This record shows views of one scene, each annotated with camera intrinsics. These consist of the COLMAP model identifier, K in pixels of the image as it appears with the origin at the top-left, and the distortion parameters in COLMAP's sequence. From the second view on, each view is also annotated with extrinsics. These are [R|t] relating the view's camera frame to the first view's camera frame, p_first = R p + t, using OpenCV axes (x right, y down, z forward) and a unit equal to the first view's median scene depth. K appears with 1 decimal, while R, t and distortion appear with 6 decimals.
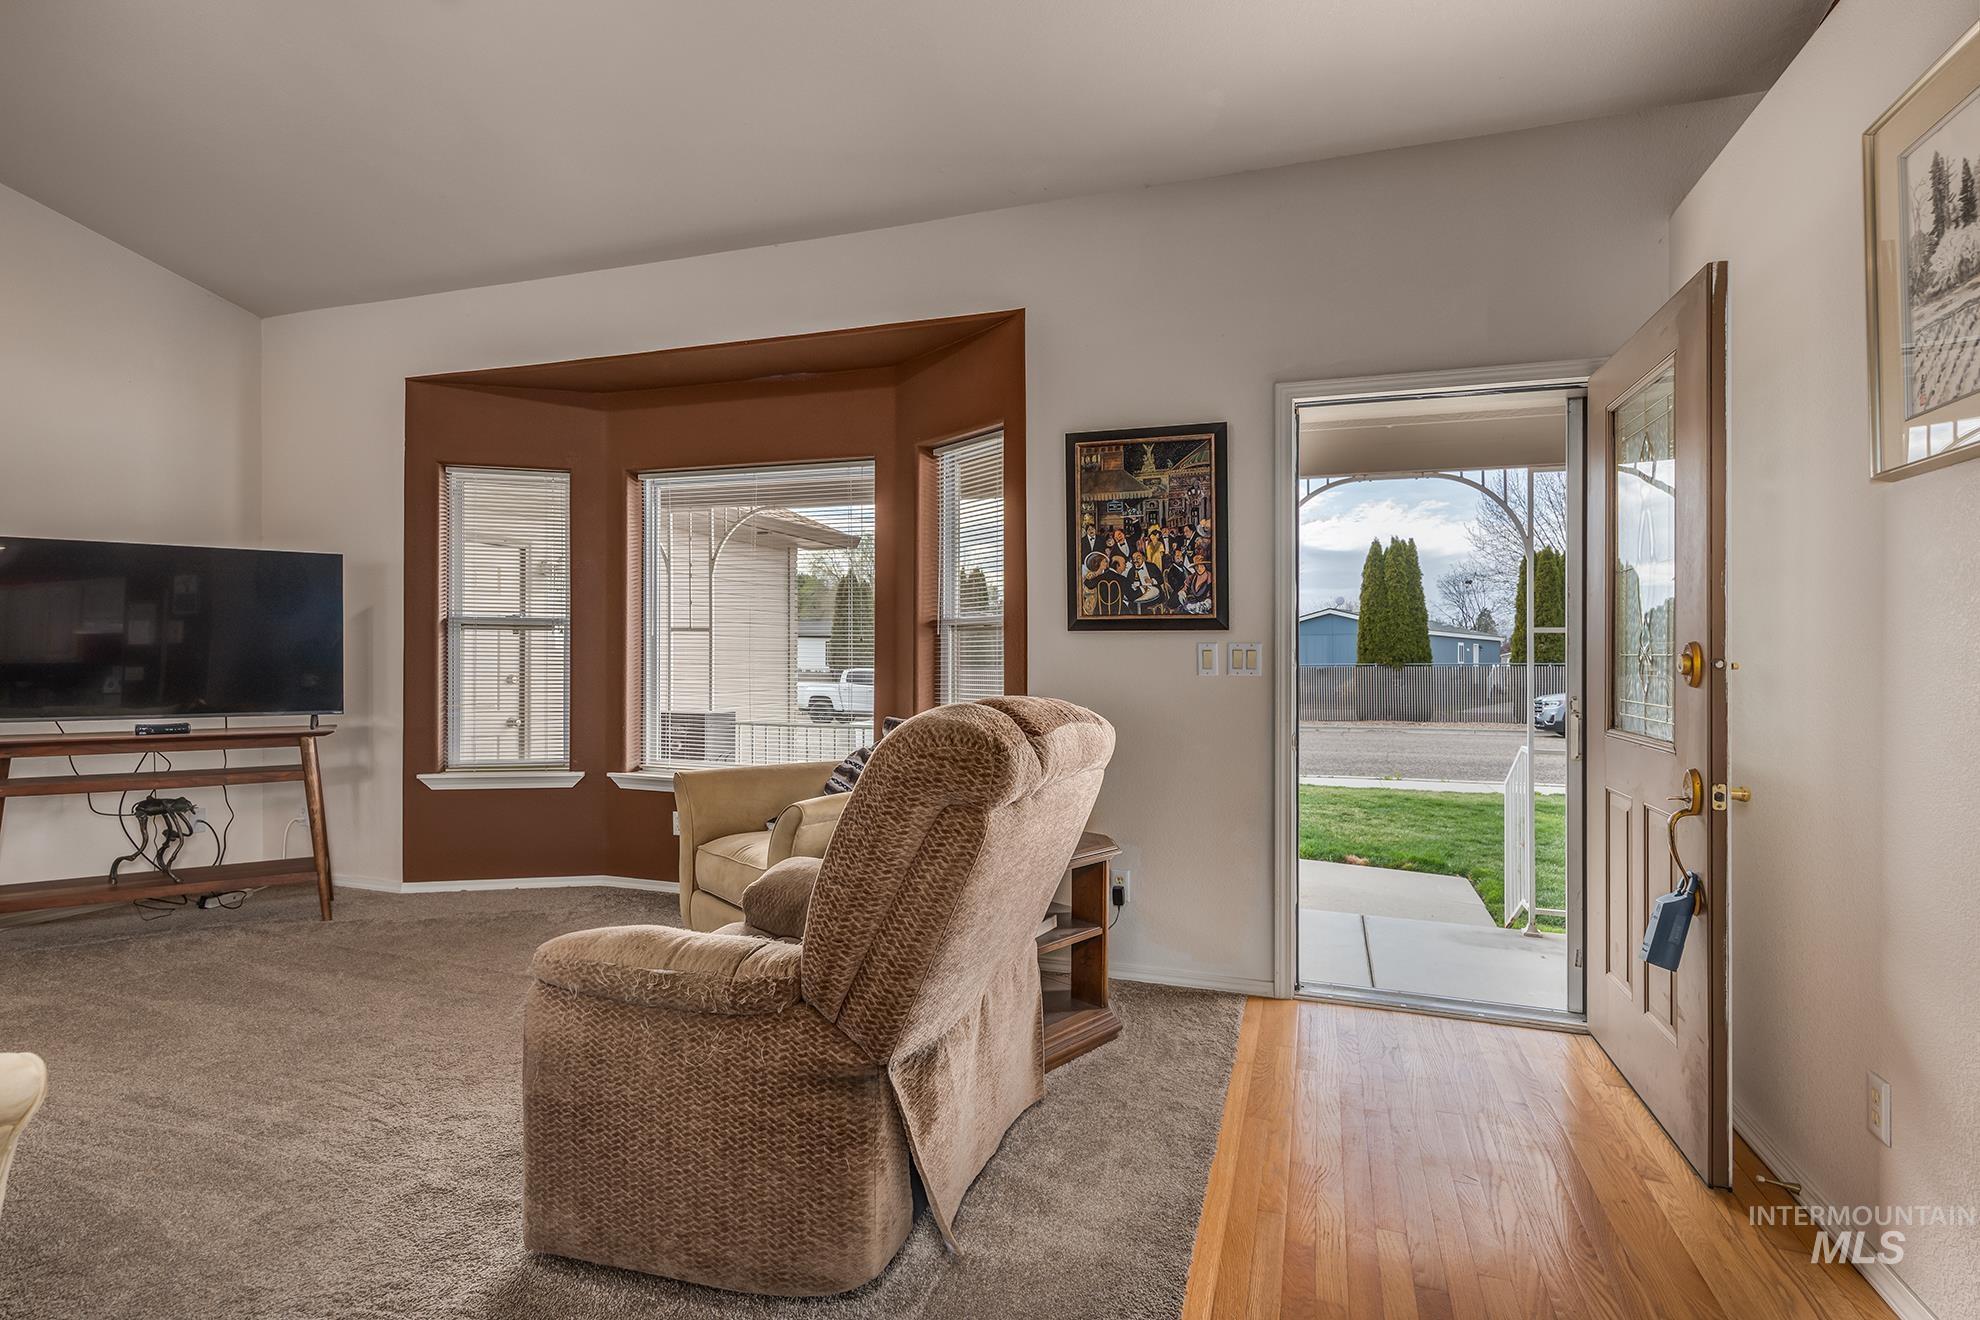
lens RADIAL K [[979.1, 0, 1038.0], [0, 979.1, 653.7], [0, 0, 1]] dist [0.003134, -0.001009]
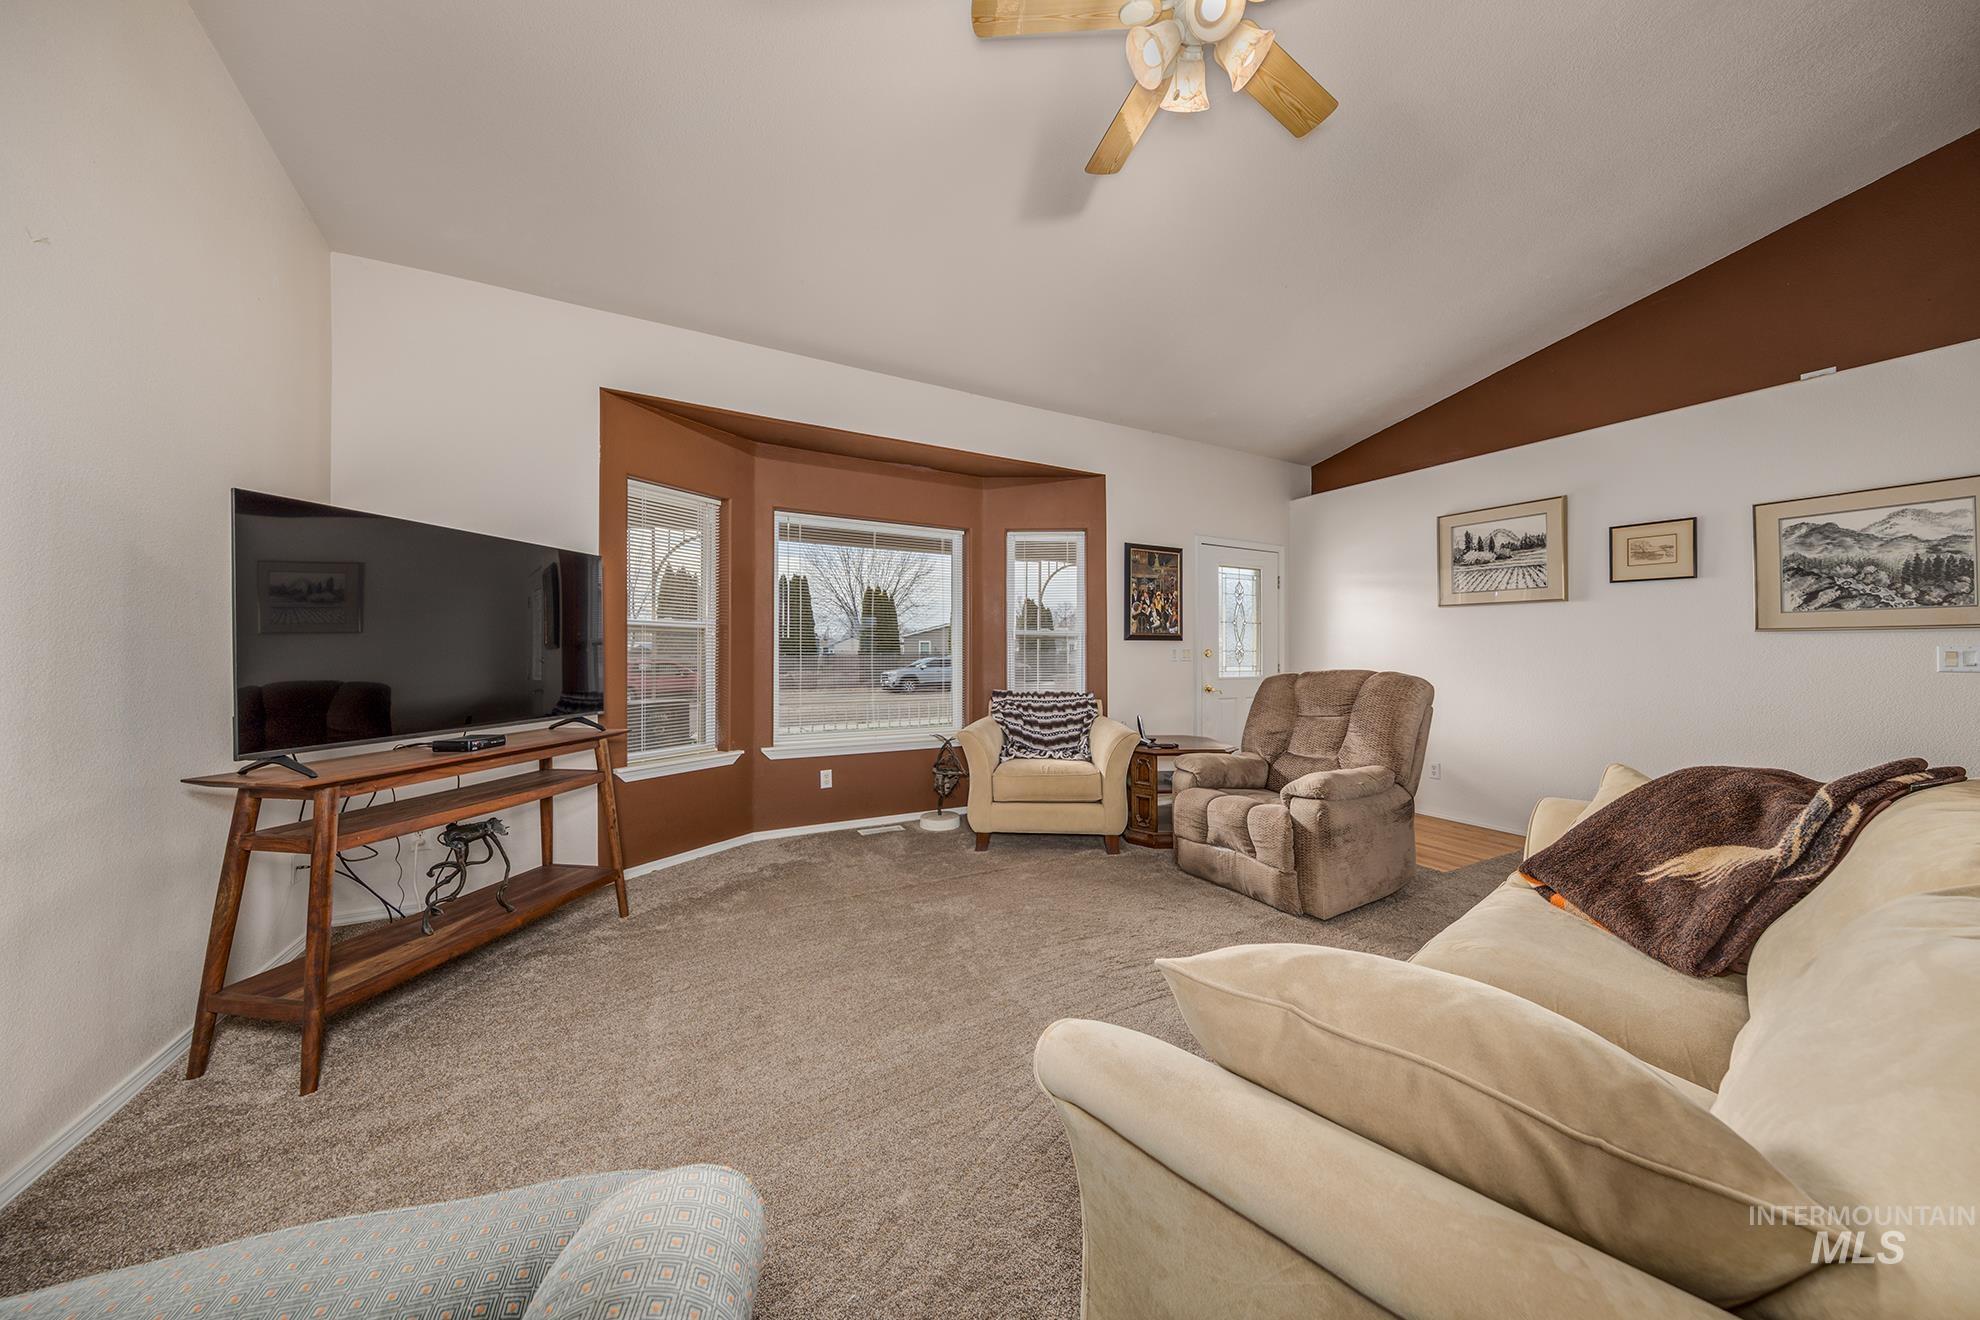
lens RADIAL K [[625.8, 0, 1022.0], [0, 625.8, 644.7], [0, 0, 1]] dist [-0.010766, -0.000032]
pose [[0.671099, 0.002600, 0.741363, -1.093312], [-0.001306, 0.999996, -0.002325, -0.011508], [-0.741366, 0.000592, 0.671101, 0.303753]]
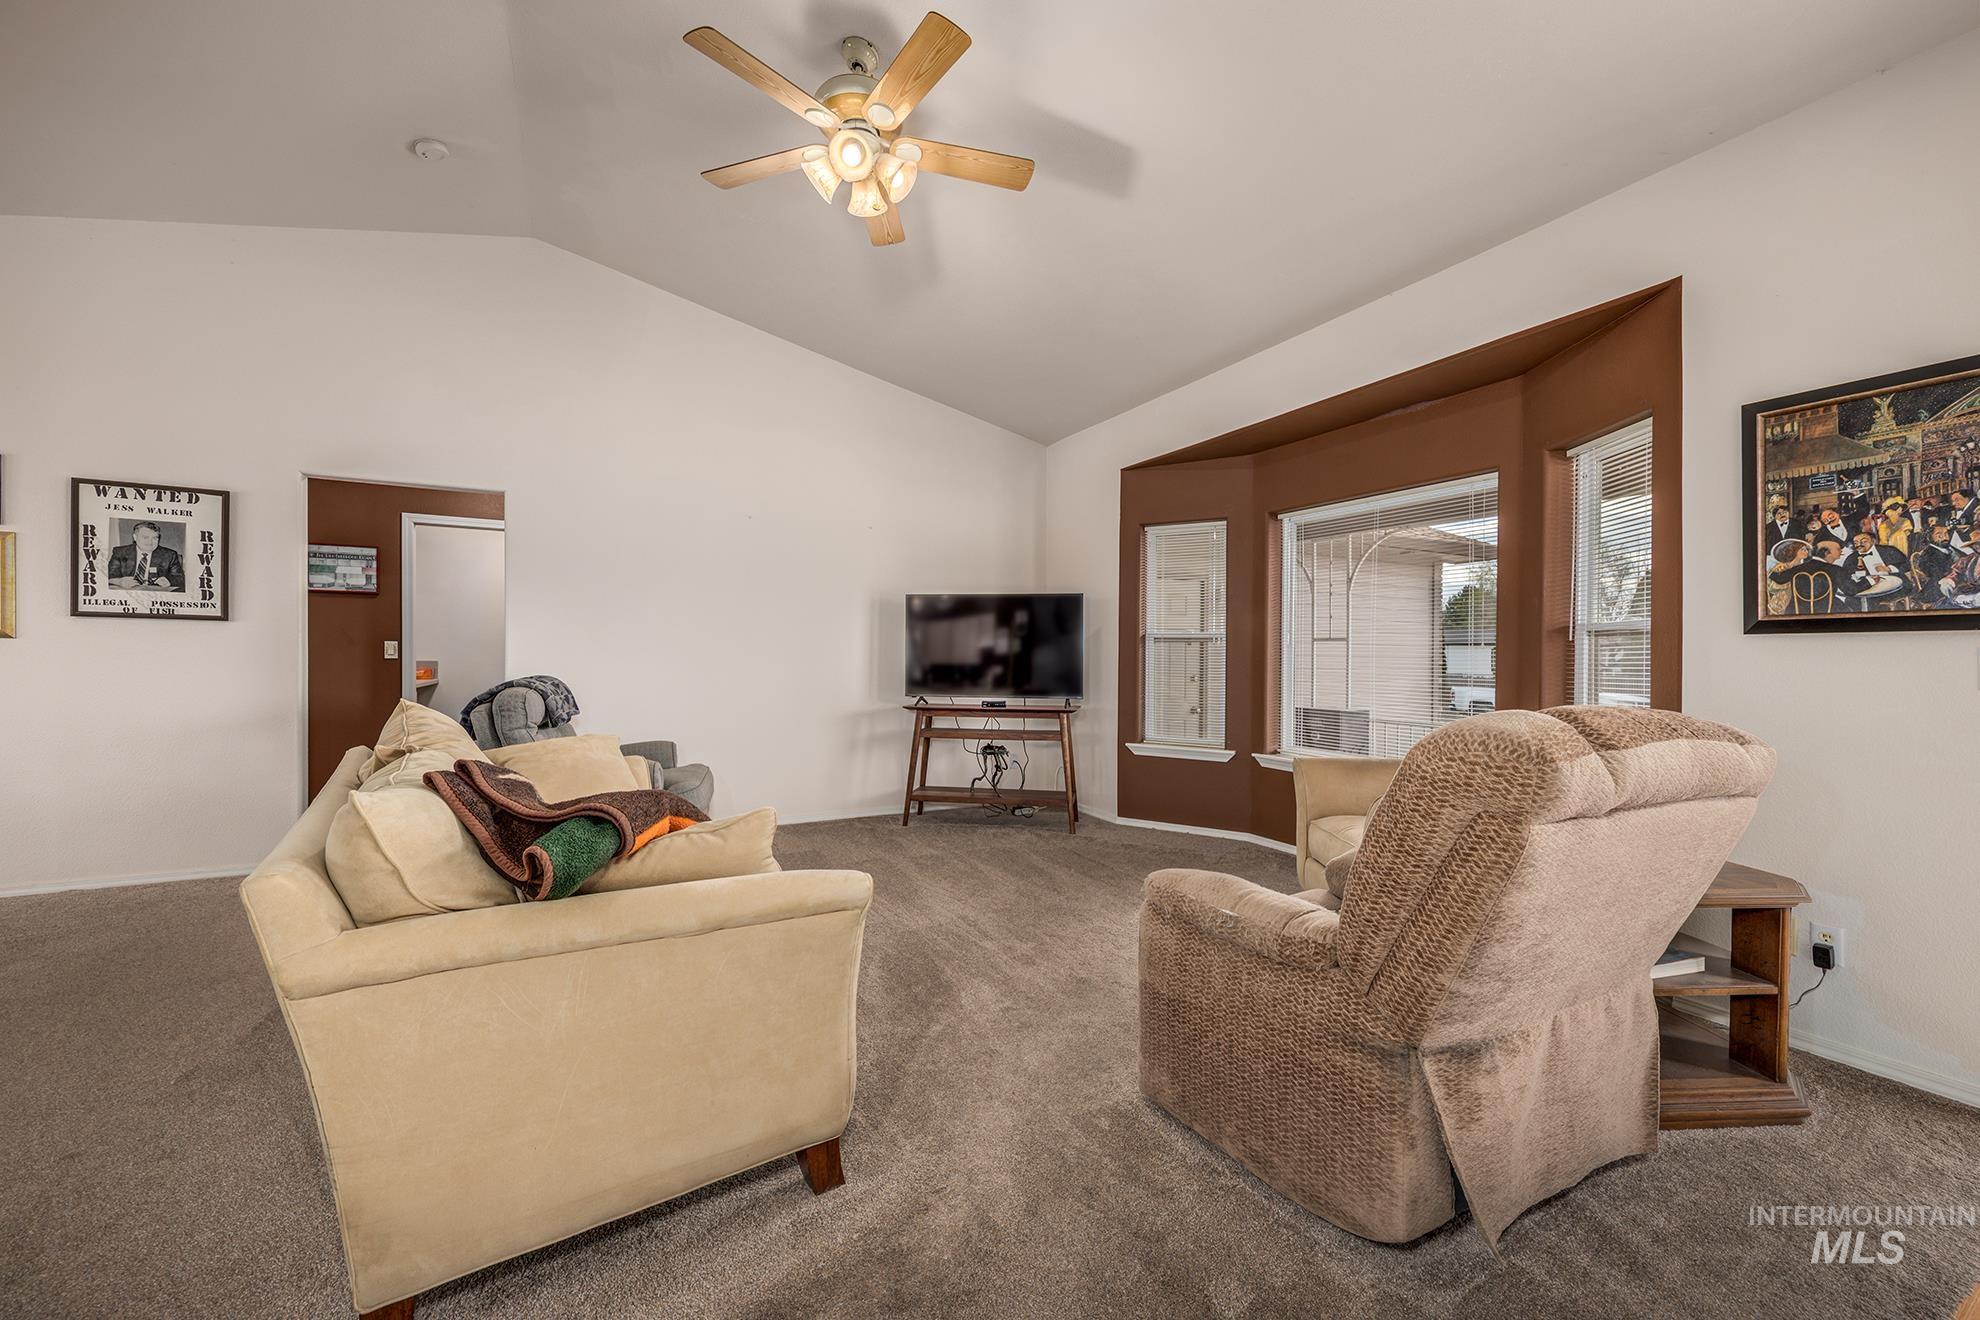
lens RADIAL K [[795.9, 0, 975.4], [0, 795.9, 665.3], [0, 0, 1]] dist [0.000118, -0.001123]
pose [[0.702812, 0.007860, -0.711332, 0.055192], [-0.002822, 0.999962, 0.008261, 0.000308], [0.711370, -0.003799, 0.702807, 0.027777]]
